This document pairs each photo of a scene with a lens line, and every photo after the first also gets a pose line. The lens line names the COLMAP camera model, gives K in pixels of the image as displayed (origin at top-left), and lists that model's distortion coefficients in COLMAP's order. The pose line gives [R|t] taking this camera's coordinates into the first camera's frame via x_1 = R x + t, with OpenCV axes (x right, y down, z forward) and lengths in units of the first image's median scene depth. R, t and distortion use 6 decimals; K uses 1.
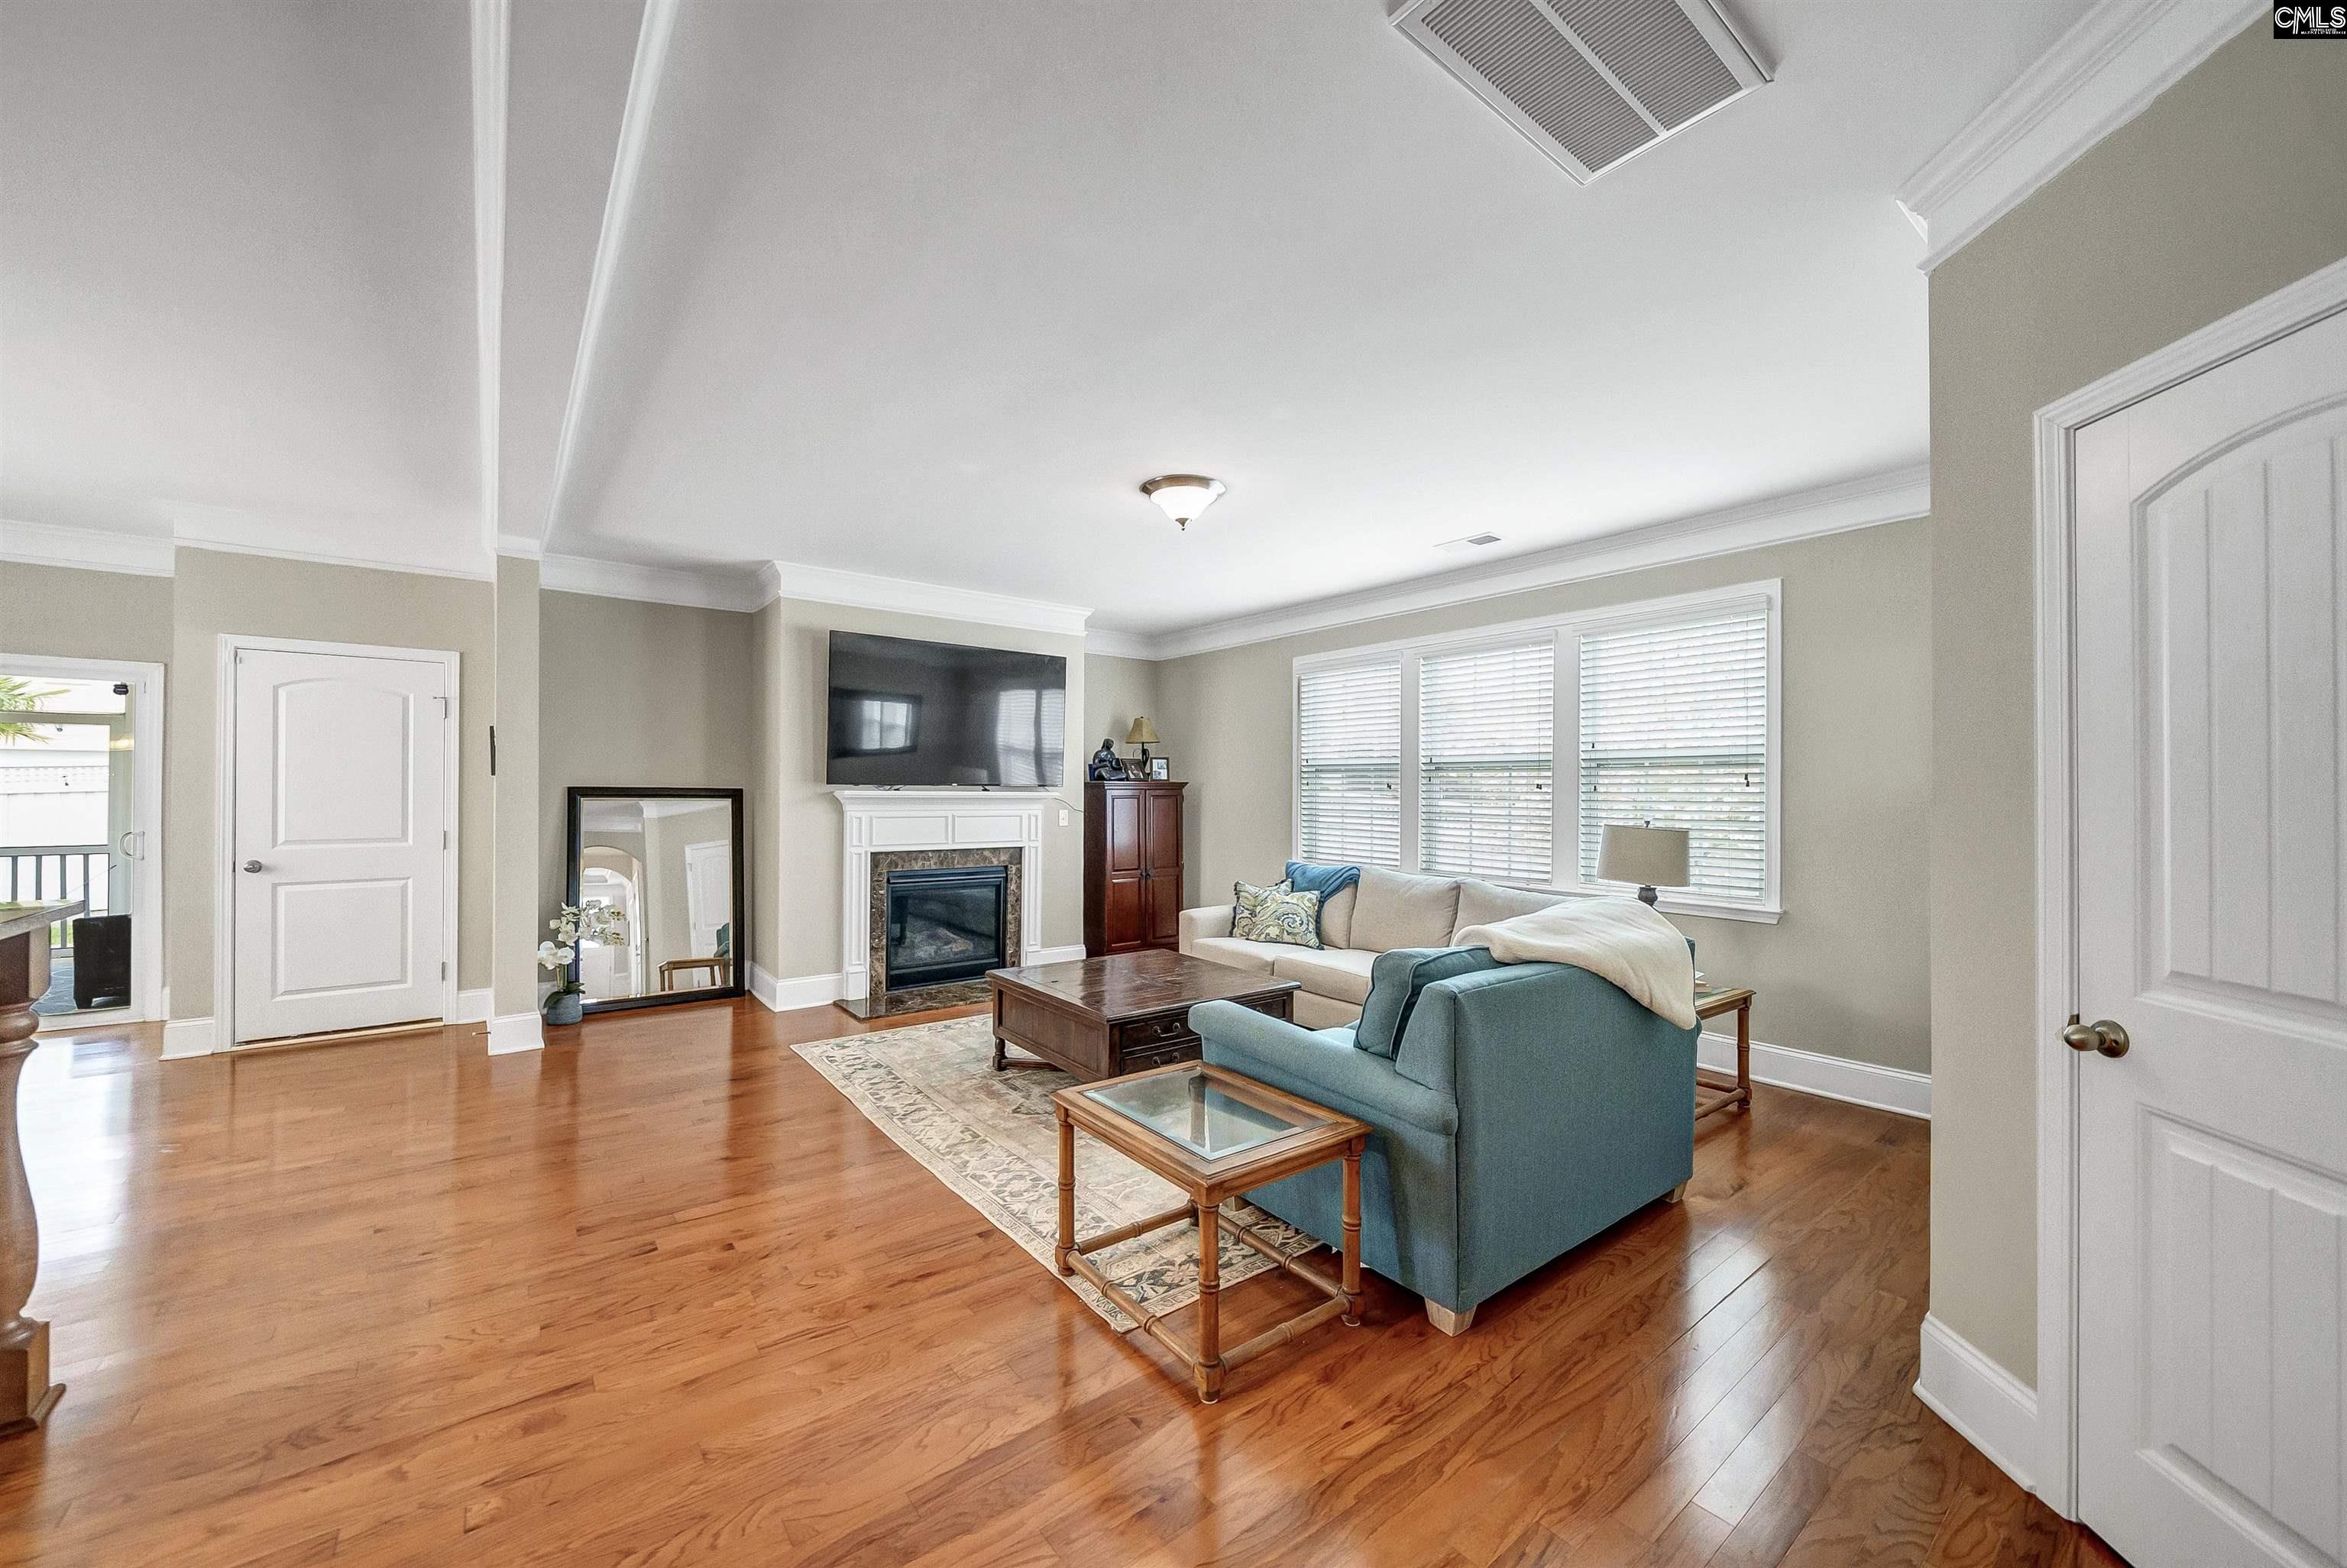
lens RADIAL K [[871.9, 0, 1160.3], [0, 871.9, 798.0], [0, 0, 1]] dist [-0.006358, -0.000024]
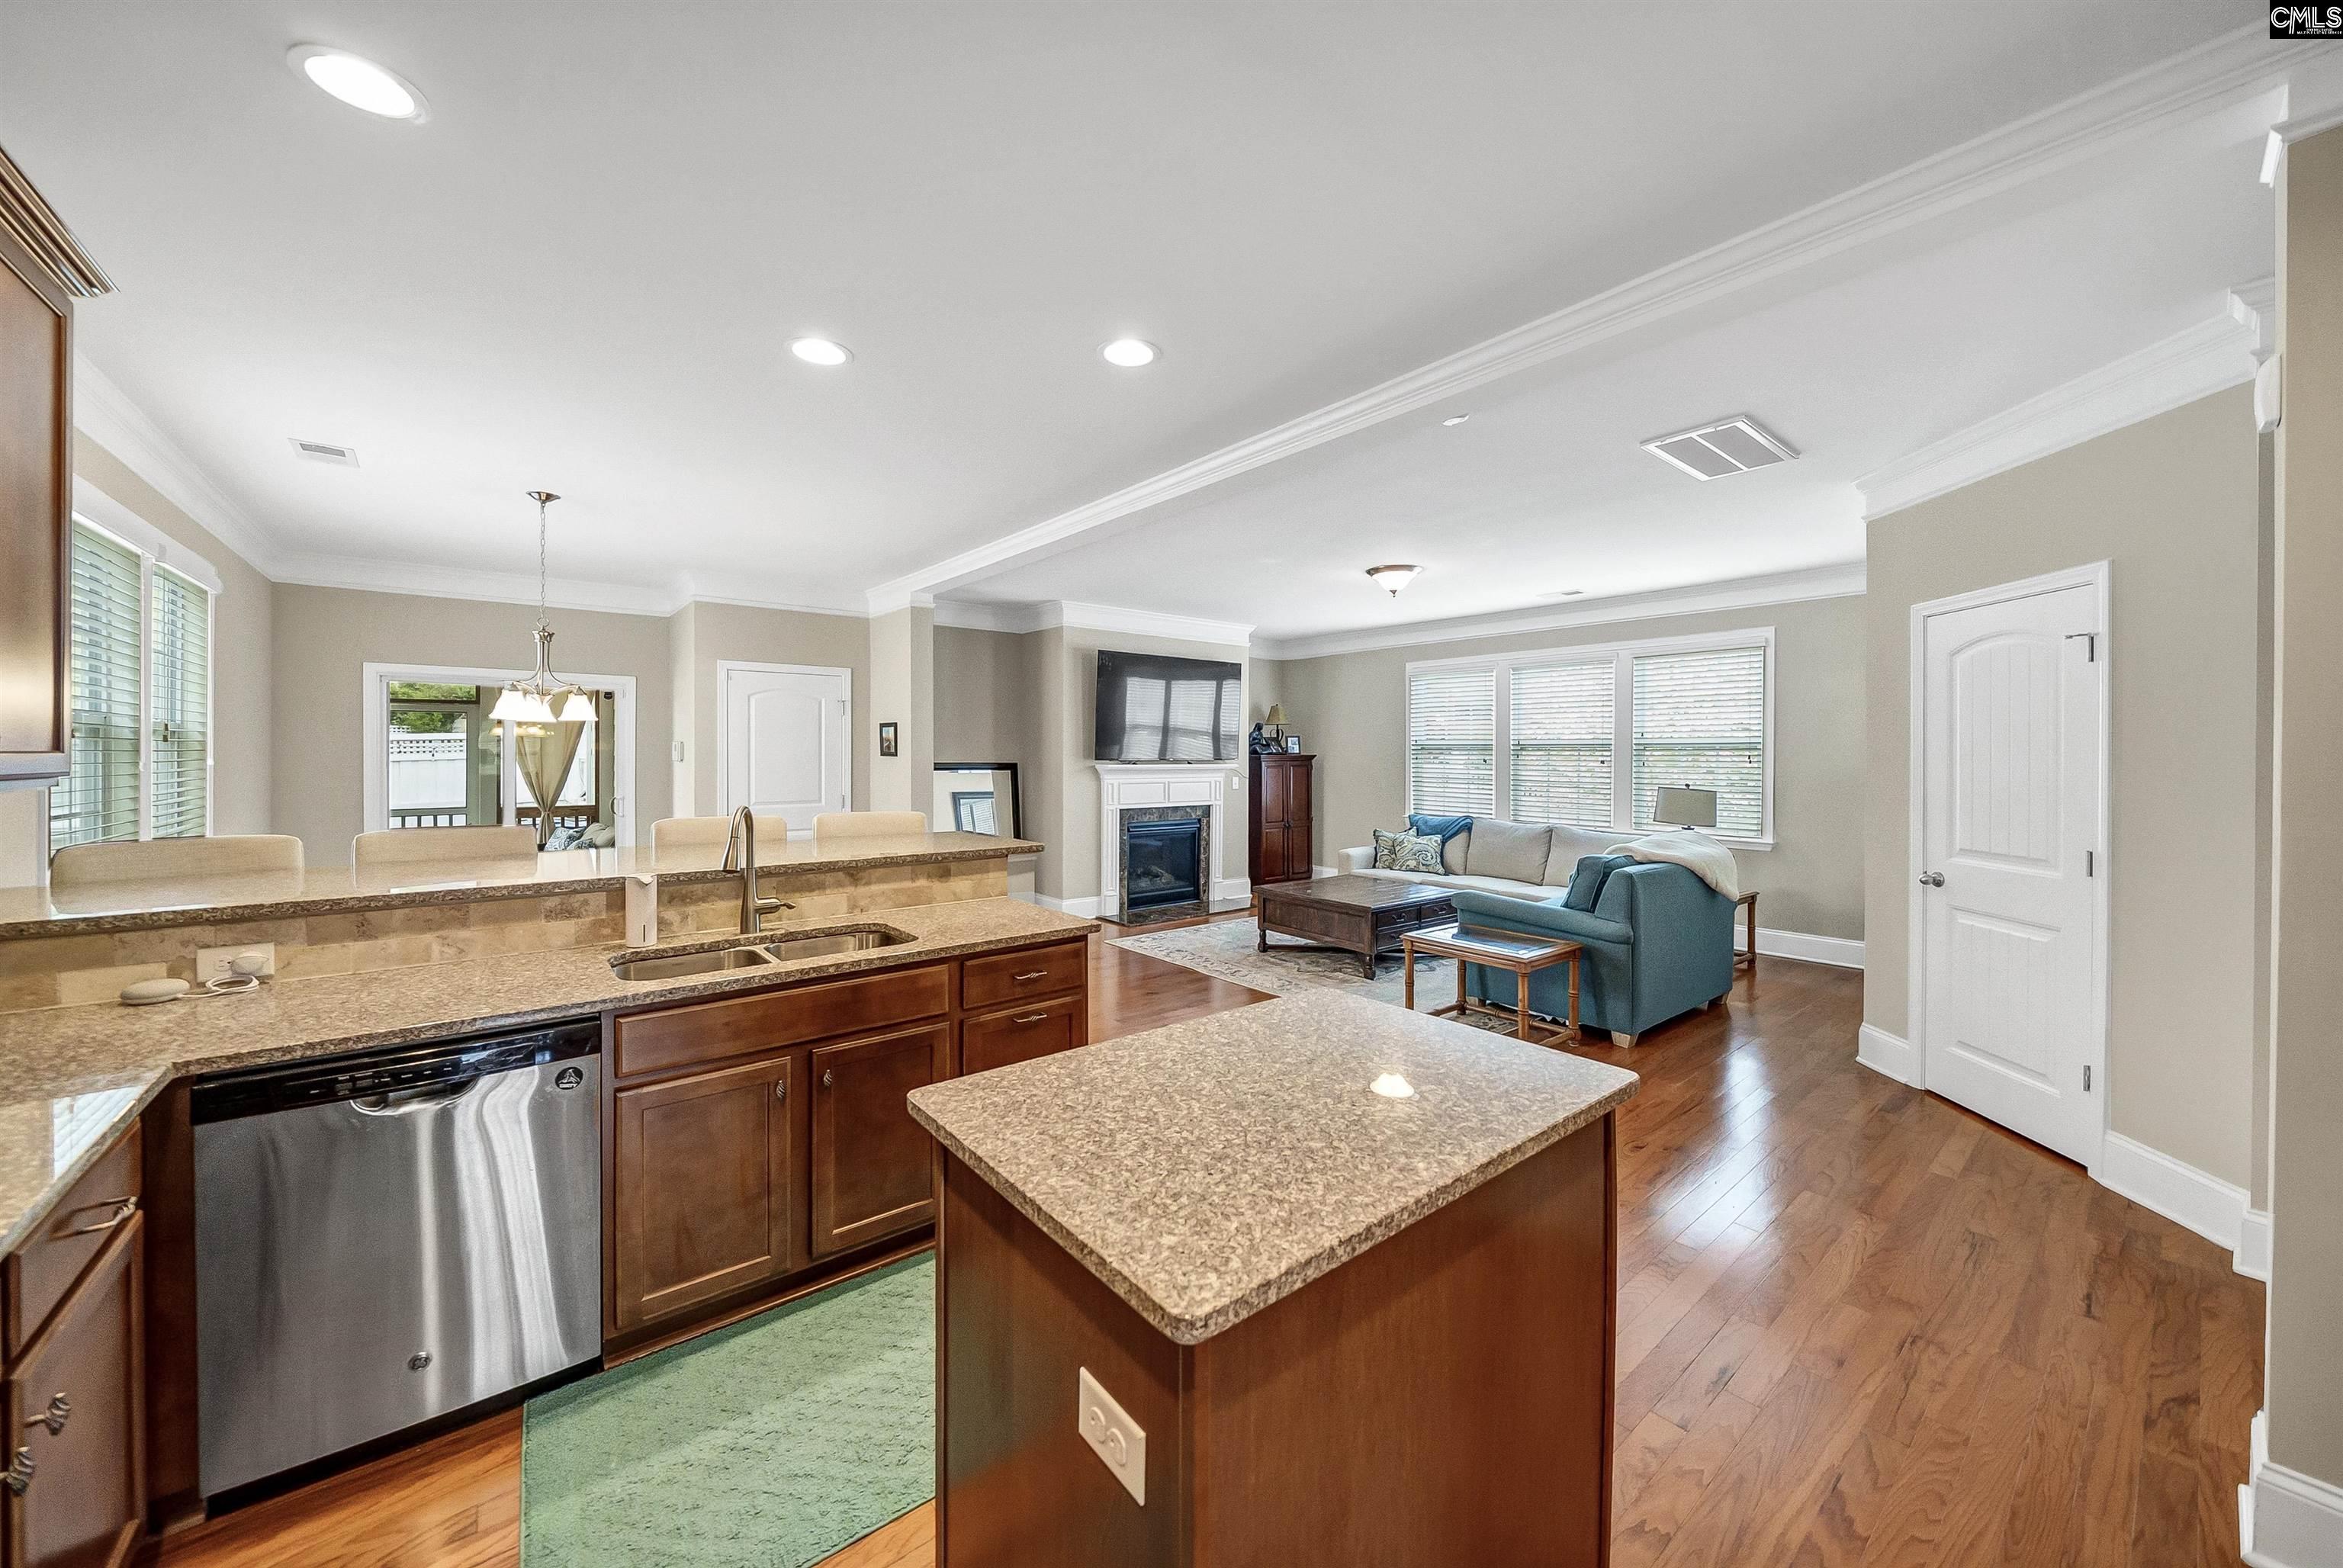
lens RADIAL K [[834.4, 0, 1172.2], [0, 834.4, 769.3], [0, 0, 1]] dist [-0.001740, -0.000081]
pose [[0.999692, -0.003295, 0.024615, -0.285793], [0.003026, 0.999936, 0.010936, -0.015117], [-0.024649, -0.010858, 0.999637, -0.332401]]
